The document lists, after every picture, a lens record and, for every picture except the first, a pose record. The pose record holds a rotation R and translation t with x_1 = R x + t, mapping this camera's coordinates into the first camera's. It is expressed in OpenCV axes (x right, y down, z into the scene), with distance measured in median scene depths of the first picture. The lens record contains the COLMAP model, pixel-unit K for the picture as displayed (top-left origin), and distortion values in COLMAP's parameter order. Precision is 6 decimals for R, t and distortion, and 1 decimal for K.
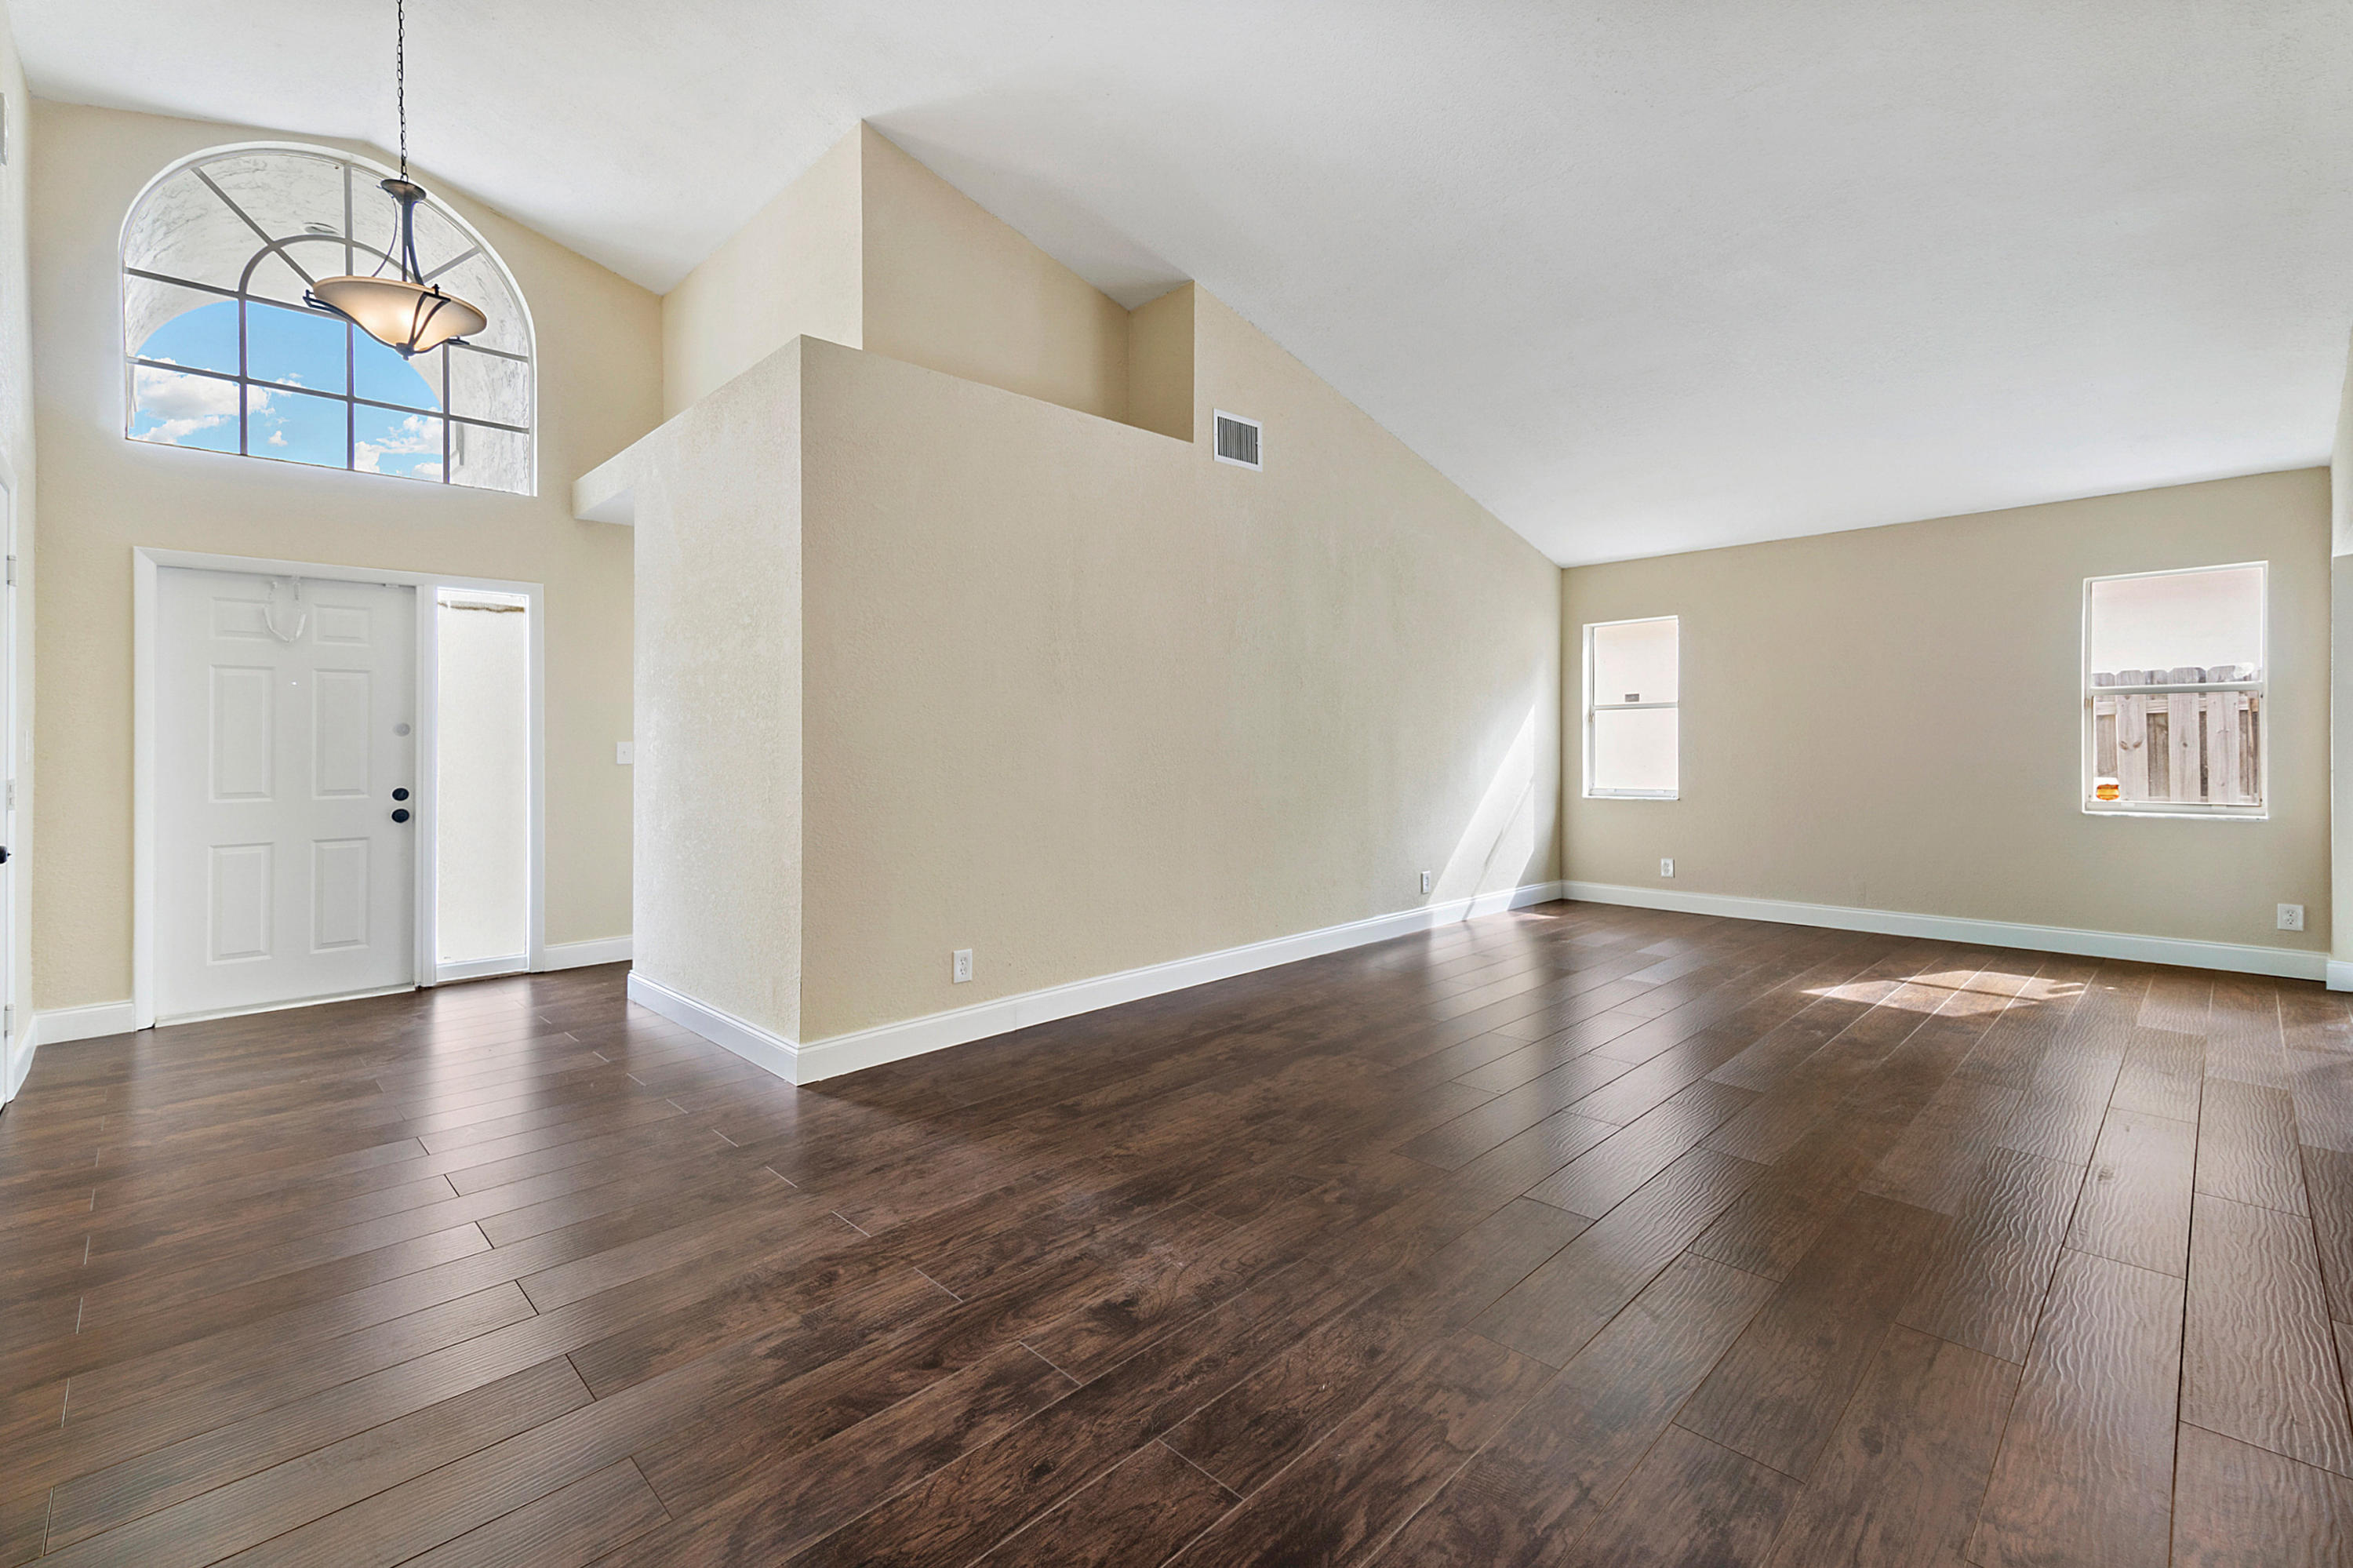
lens RADIAL K [[1025.6, 0, 1194.7], [0, 1025.6, 729.0], [0, 0, 1]] dist [0.004916, 0.000180]
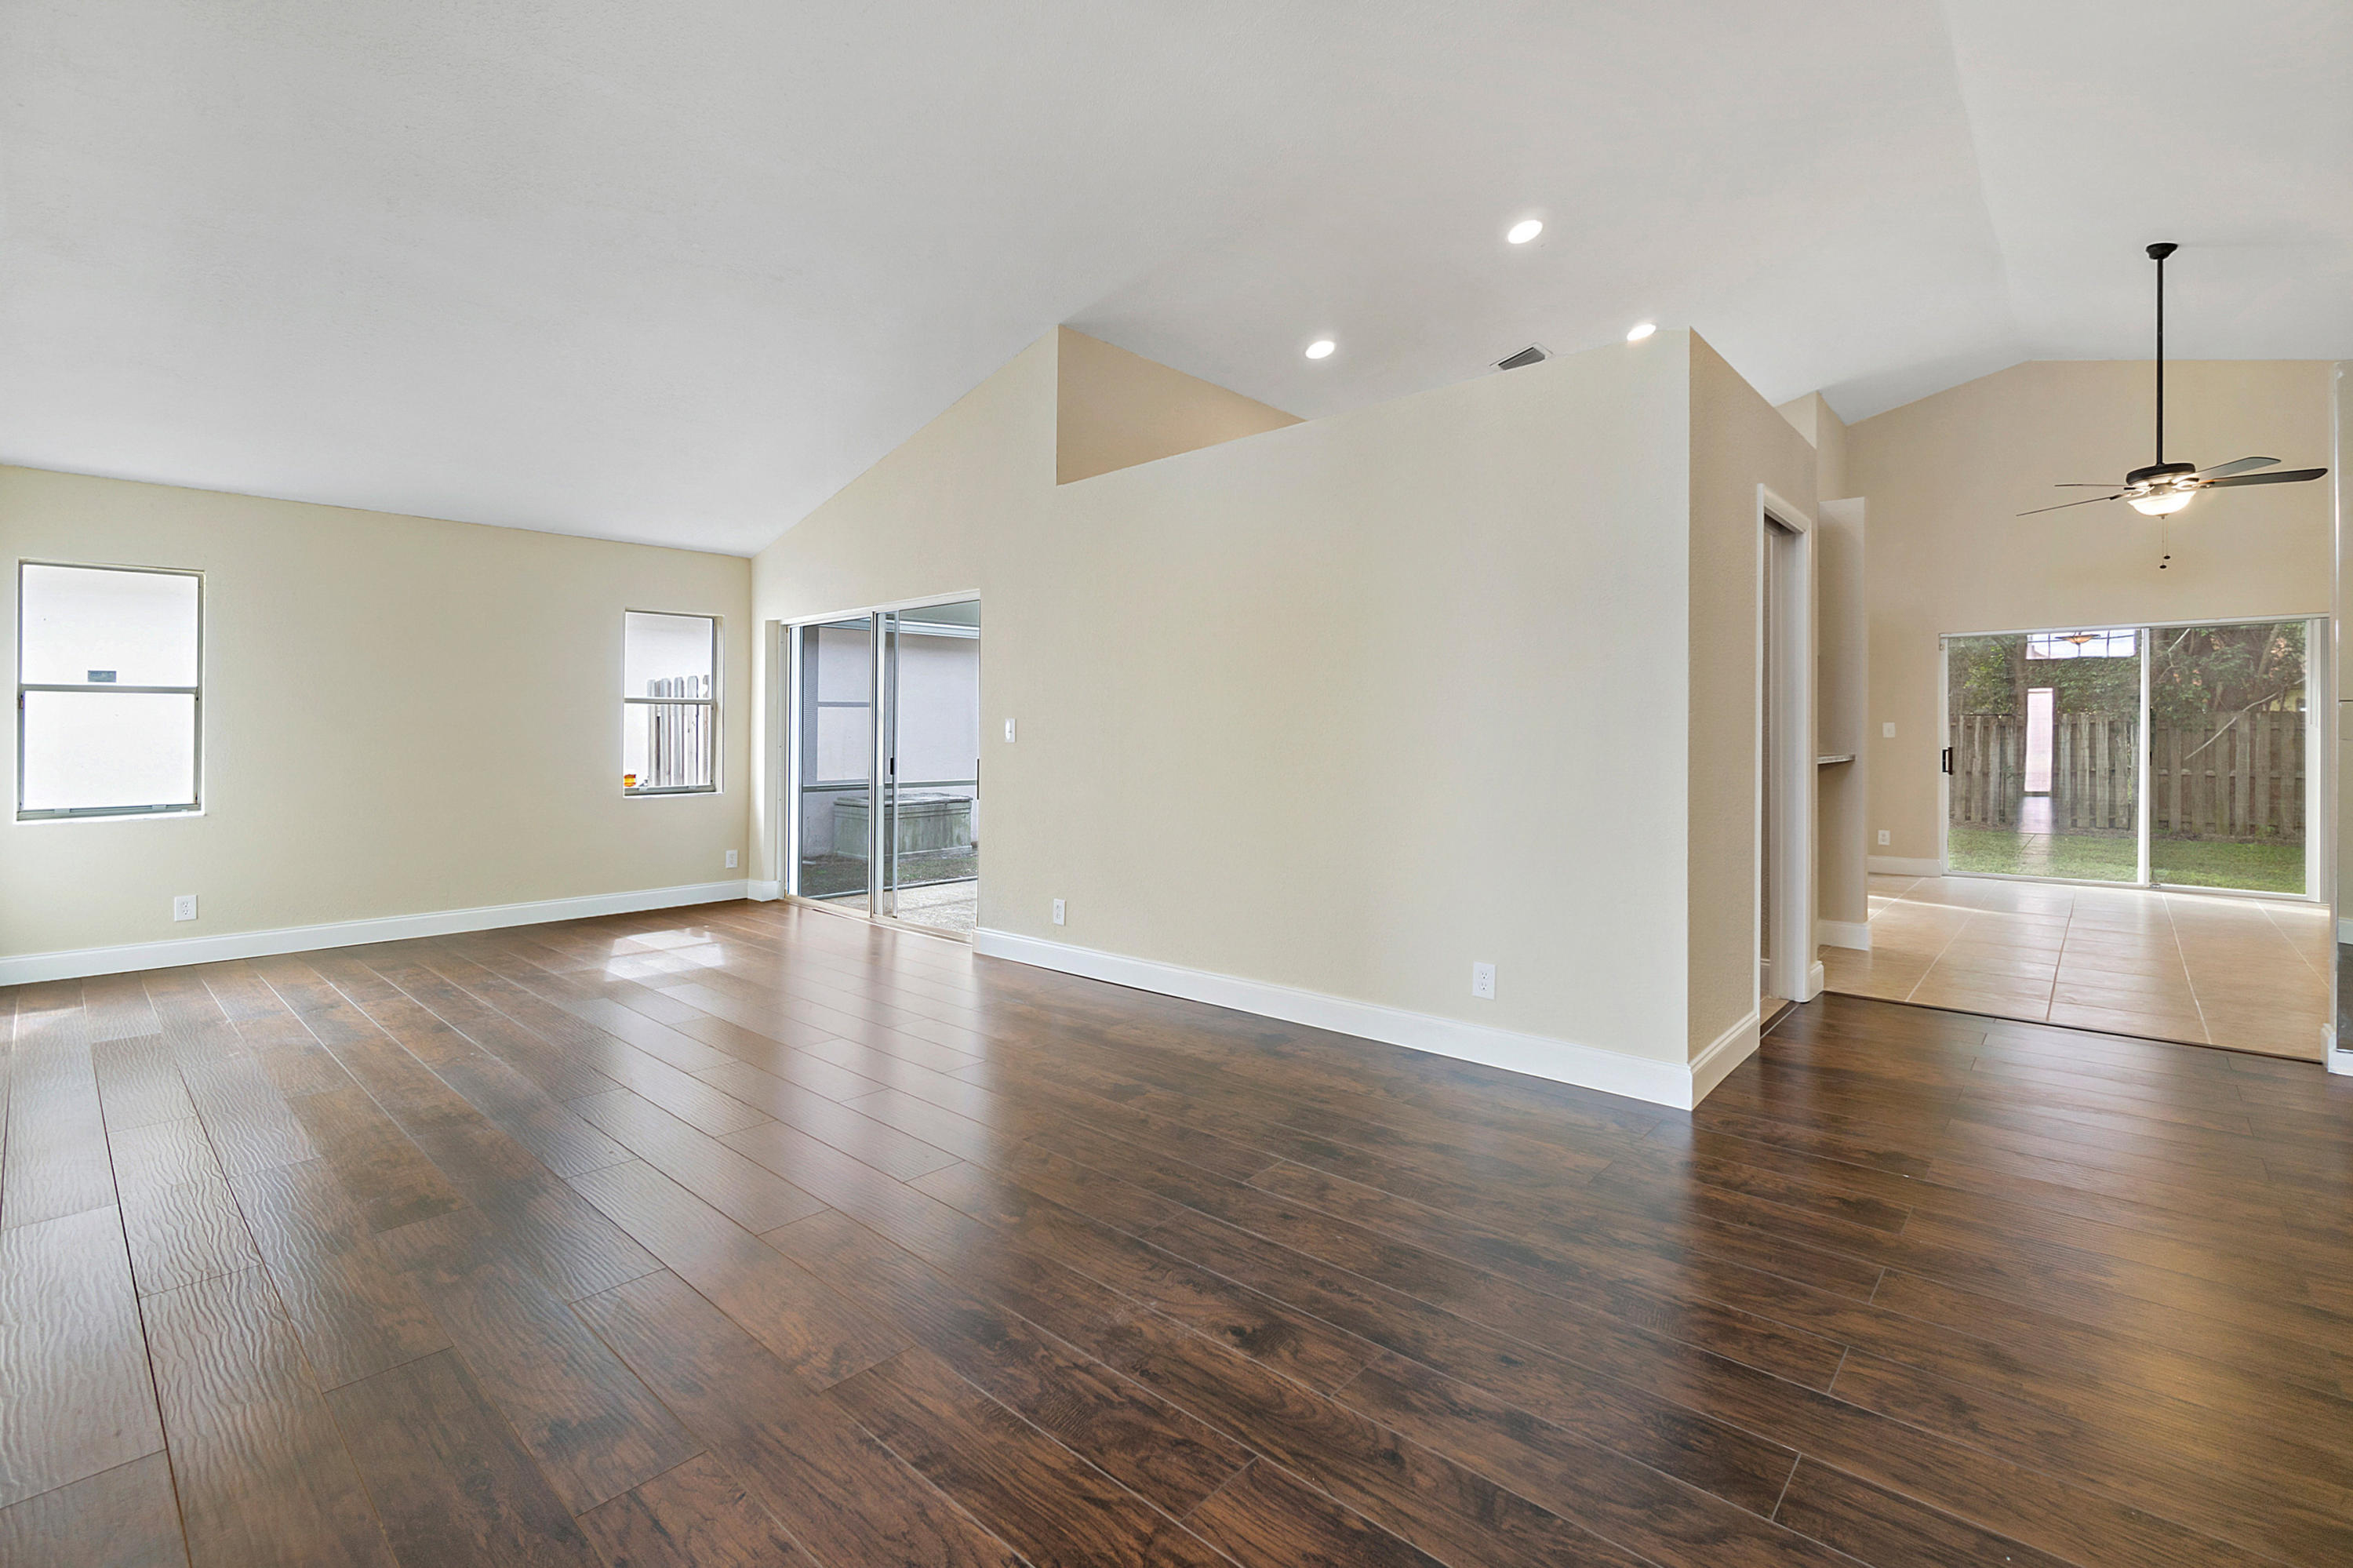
lens RADIAL K [[1025.6, 0, 1171.9], [0, 1025.6, 723.5], [0, 0, 1]] dist [0.004916, 0.000180]
pose [[-0.028089, 0.013131, 0.999519, -0.979763], [-0.005371, 0.999897, -0.013287, 0.023361], [-0.999591, -0.005741, -0.028016, 1.071720]]
